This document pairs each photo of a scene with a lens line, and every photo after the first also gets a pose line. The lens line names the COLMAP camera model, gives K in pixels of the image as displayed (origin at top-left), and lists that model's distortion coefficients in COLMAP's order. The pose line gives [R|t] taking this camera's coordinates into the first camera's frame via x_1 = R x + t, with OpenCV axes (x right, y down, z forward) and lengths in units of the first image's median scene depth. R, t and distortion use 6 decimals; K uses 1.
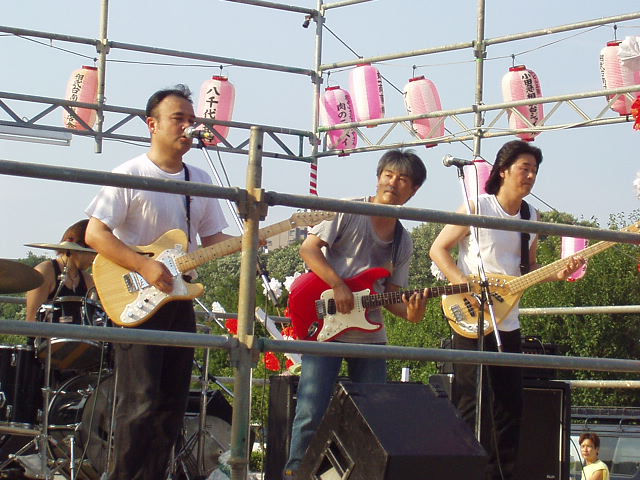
lens RADIAL K [[2163.1, 0, 320.0], [0, 2163.1, 240.0], [0, 0, 1]] dist [-0.345092, -1.139377]
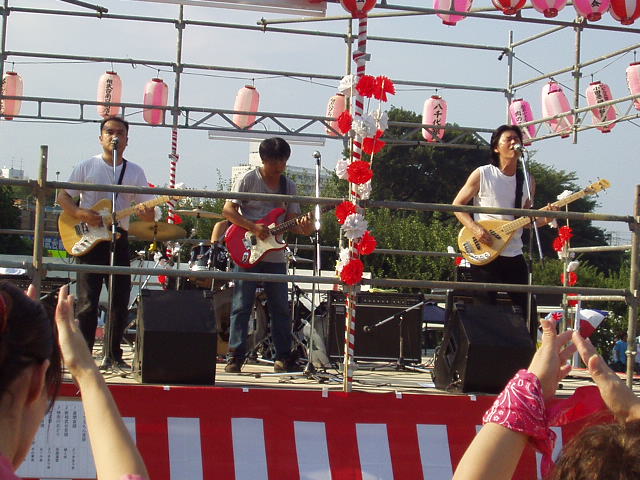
lens RADIAL K [[1577.2, 0, 320.0], [0, 1577.2, 240.0], [0, 0, 1]] dist [-0.191307, -0.451469]
pose [[0.924101, -0.013213, -0.381920, 0.317677], [0.021624, 0.999609, 0.017738, 0.003799], [0.381536, -0.024651, 0.924025, -0.054969]]
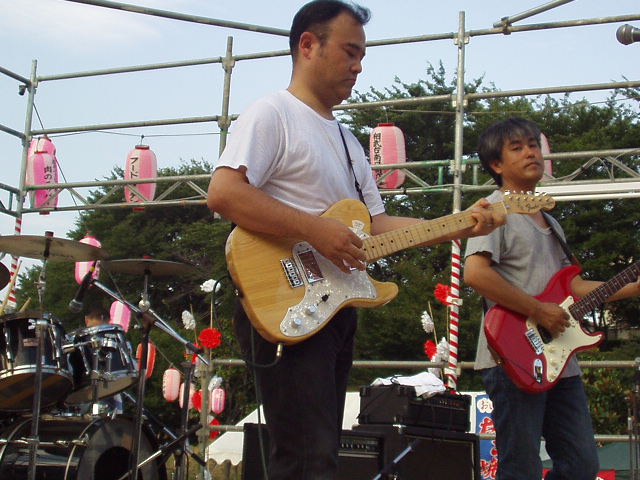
lens RADIAL K [[1237.2, 0, 320.0], [0, 1237.2, 240.0], [0, 0, 1]] dist [-0.021309, -2.692264]
pose [[0.871868, 0.098554, 0.479722, -0.180309], [-0.056698, 0.993268, -0.101013, 0.031864], [-0.486448, 0.060871, 0.871587, 0.426225]]
